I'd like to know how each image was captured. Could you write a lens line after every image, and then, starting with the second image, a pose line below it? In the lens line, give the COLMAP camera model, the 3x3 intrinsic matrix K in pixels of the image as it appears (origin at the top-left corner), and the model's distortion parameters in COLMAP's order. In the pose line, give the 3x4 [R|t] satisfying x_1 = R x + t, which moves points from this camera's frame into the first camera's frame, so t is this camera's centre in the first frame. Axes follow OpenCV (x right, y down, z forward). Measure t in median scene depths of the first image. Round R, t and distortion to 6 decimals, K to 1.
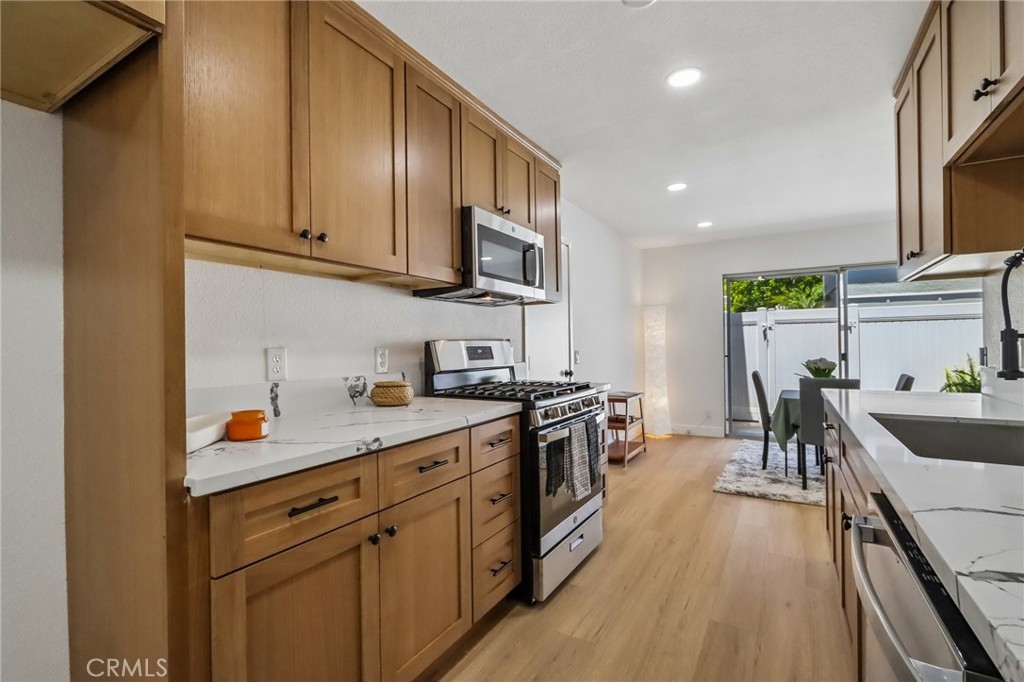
lens RADIAL K [[469.7, 0, 505.3], [0, 469.7, 346.1], [0, 0, 1]] dist [0.004371, 0.000857]
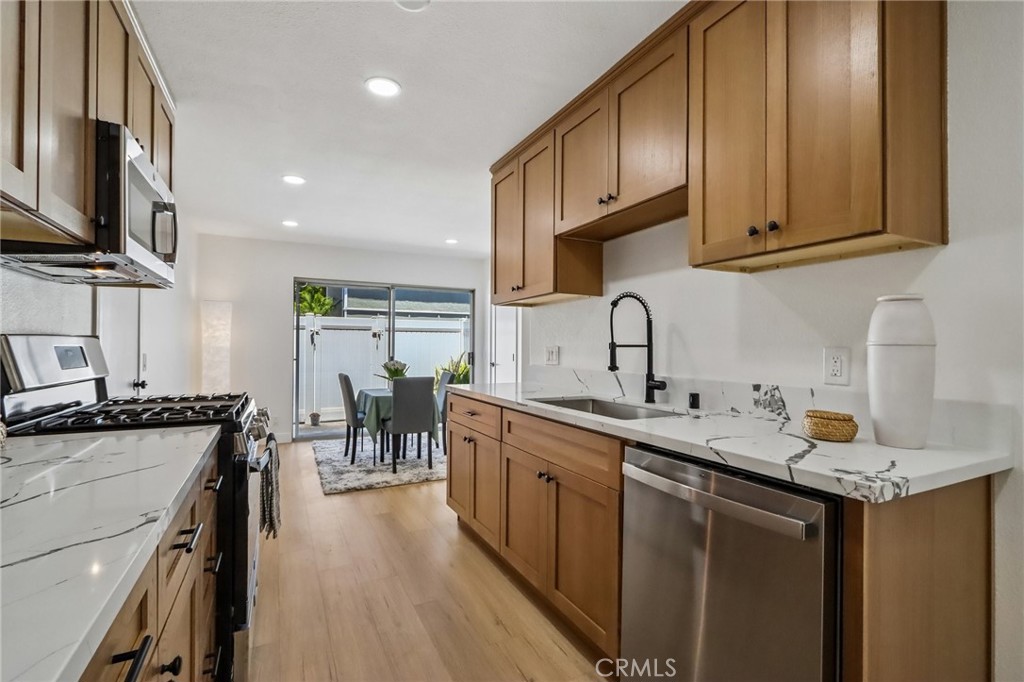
lens RADIAL K [[469.7, 0, 509.0], [0, 469.7, 344.6], [0, 0, 1]] dist [0.004371, 0.000857]
pose [[0.534310, 0.019953, 0.845053, -0.192958], [-0.010928, 0.999801, -0.016697, 0.002228], [-0.845218, -0.000313, 0.534422, 0.131134]]
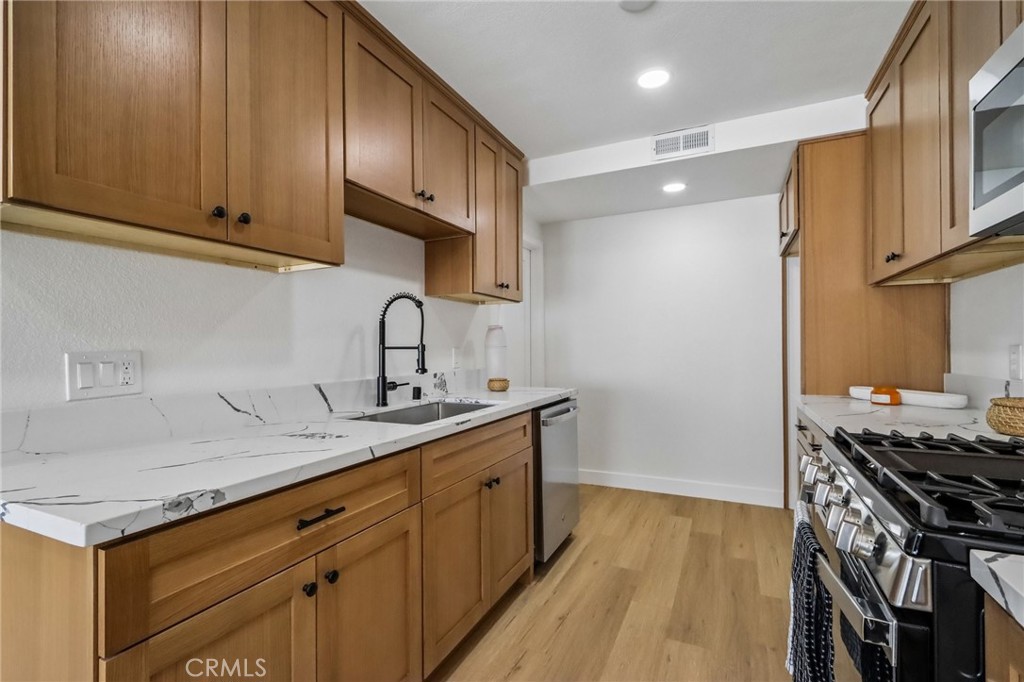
lens RADIAL K [[469.7, 0, 511.8], [0, 469.7, 342.0], [0, 0, 1]] dist [0.004371, 0.000857]
pose [[-0.994029, 0.014146, -0.108197, 0.284085], [0.014831, 0.999875, -0.005526, -0.009097], [0.108105, -0.007097, -0.994114, 0.851420]]
